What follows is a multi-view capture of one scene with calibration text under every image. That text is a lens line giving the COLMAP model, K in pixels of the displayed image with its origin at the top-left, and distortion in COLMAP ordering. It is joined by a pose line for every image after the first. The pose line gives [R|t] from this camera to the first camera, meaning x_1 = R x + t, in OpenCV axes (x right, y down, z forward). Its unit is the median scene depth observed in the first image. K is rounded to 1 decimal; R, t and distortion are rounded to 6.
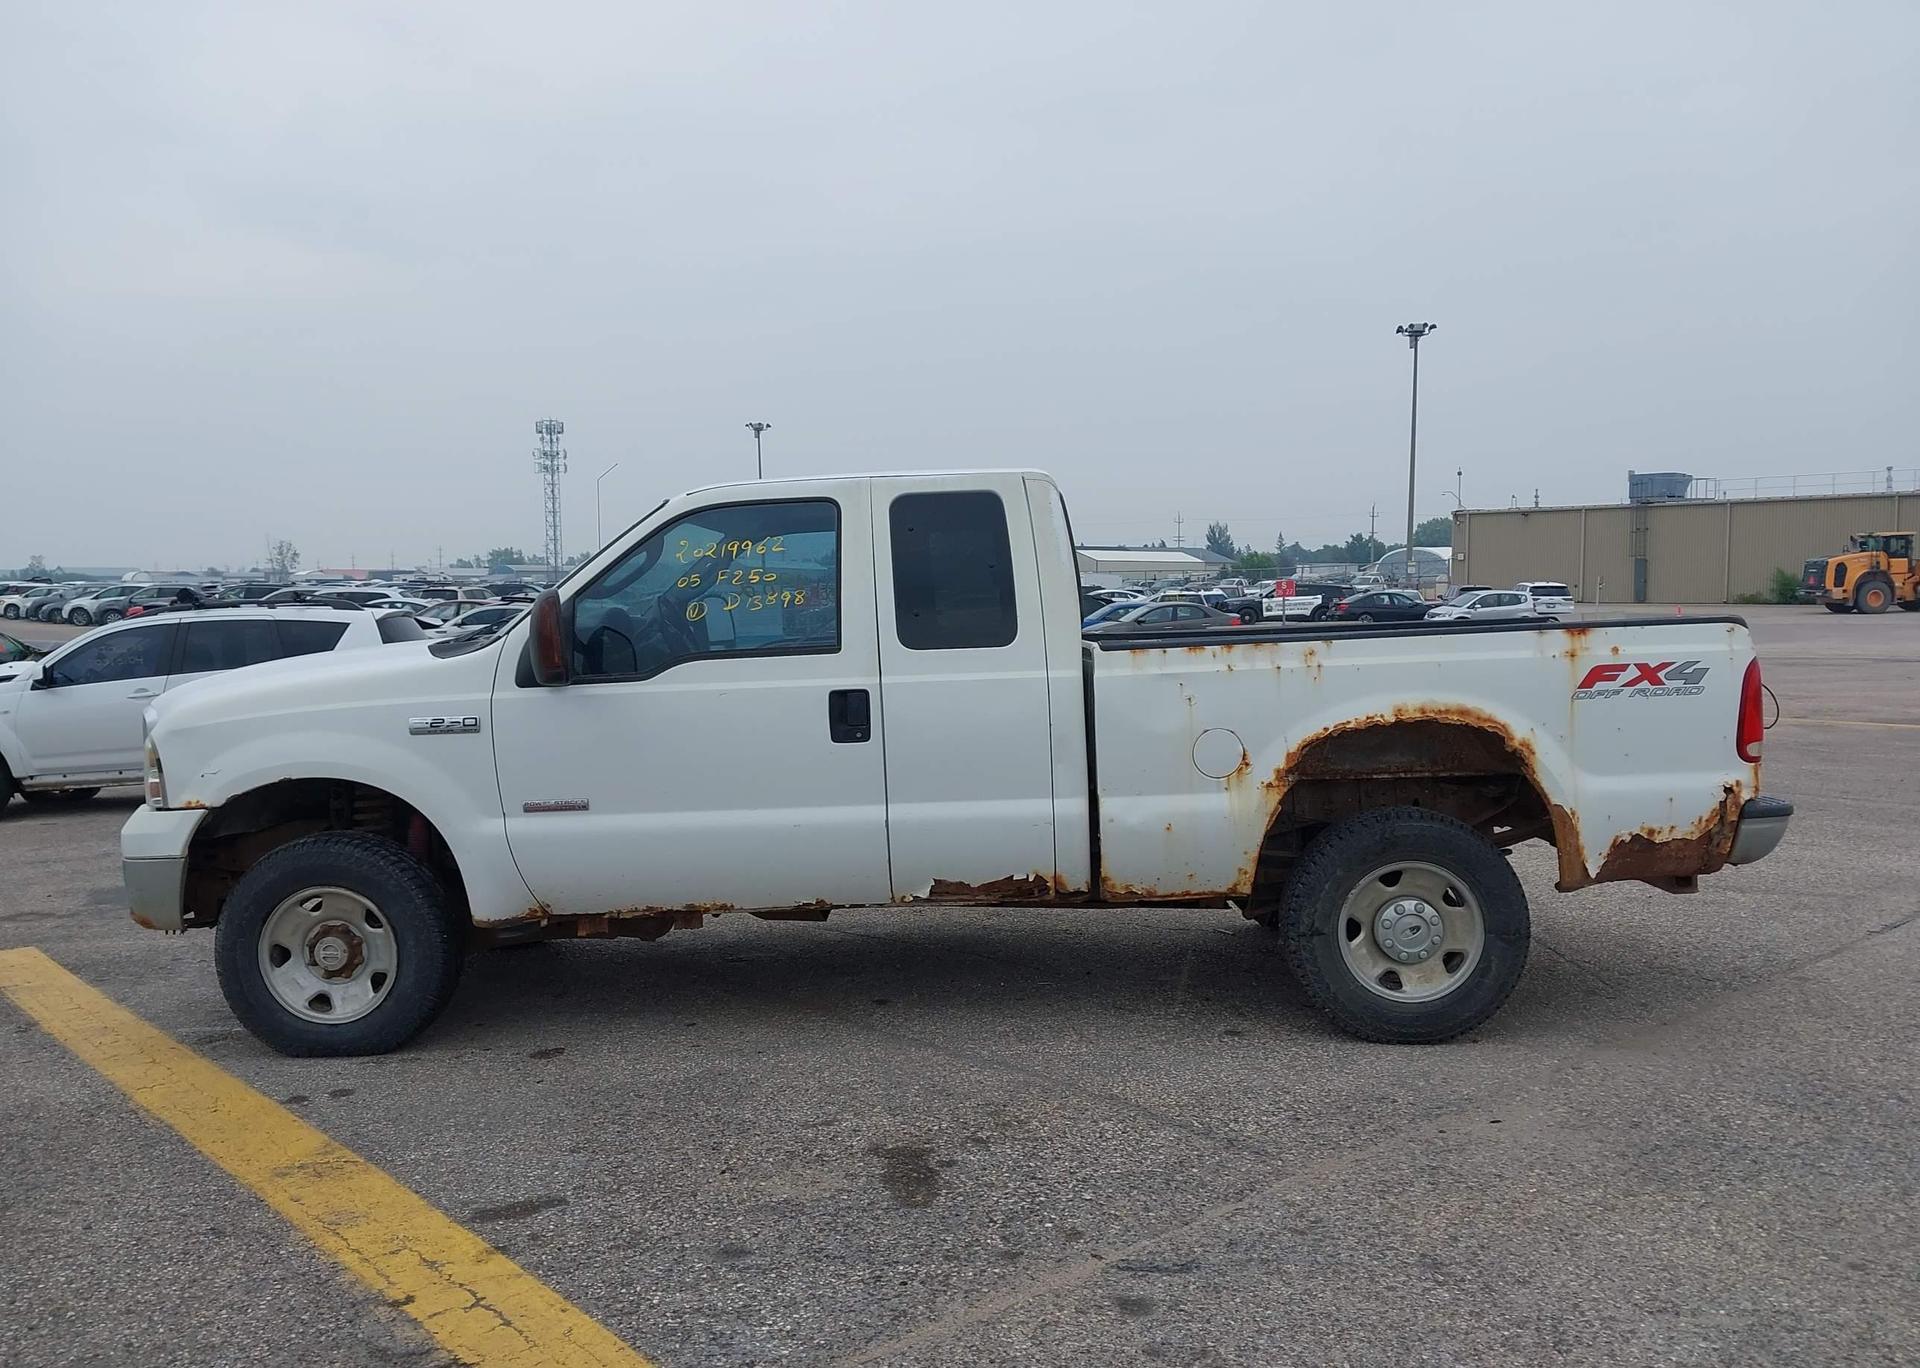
lens RADIAL K [[1496.6, 0, 960.0], [0, 1496.6, 684.0], [0, 0, 1]] dist [0.083082, -0.169063]
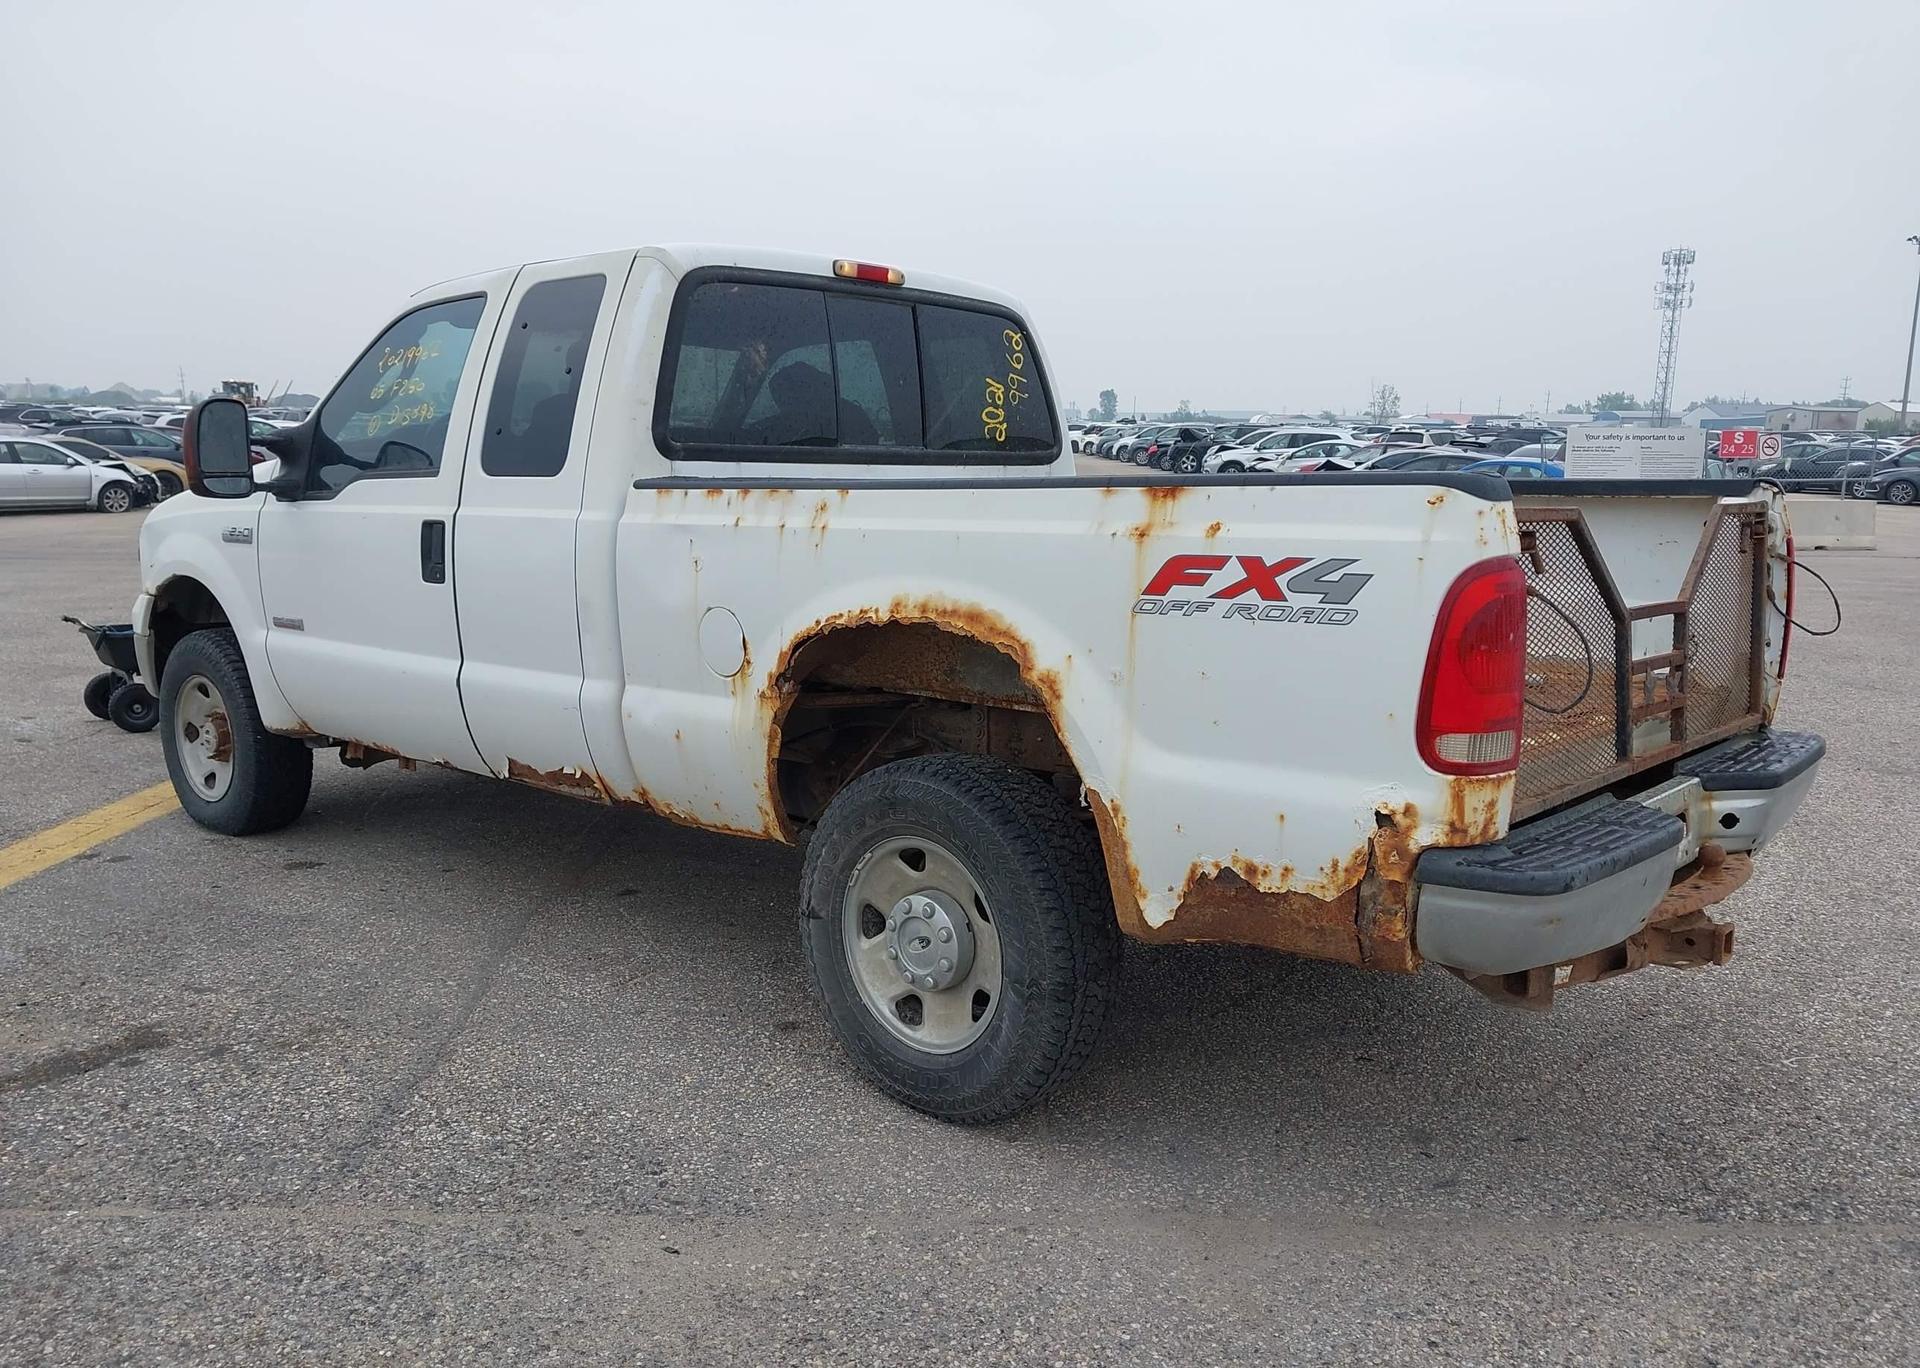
lens RADIAL K [[1487.4, 0, 952.7], [0, 1487.4, 710.1], [0, 0, 1]] dist [0.126660, -0.245101]
pose [[0.763714, 0.135274, -0.631222, 0.706299], [-0.060430, 0.988486, 0.138723, -0.026846], [0.642720, -0.067800, 0.763095, 0.523784]]
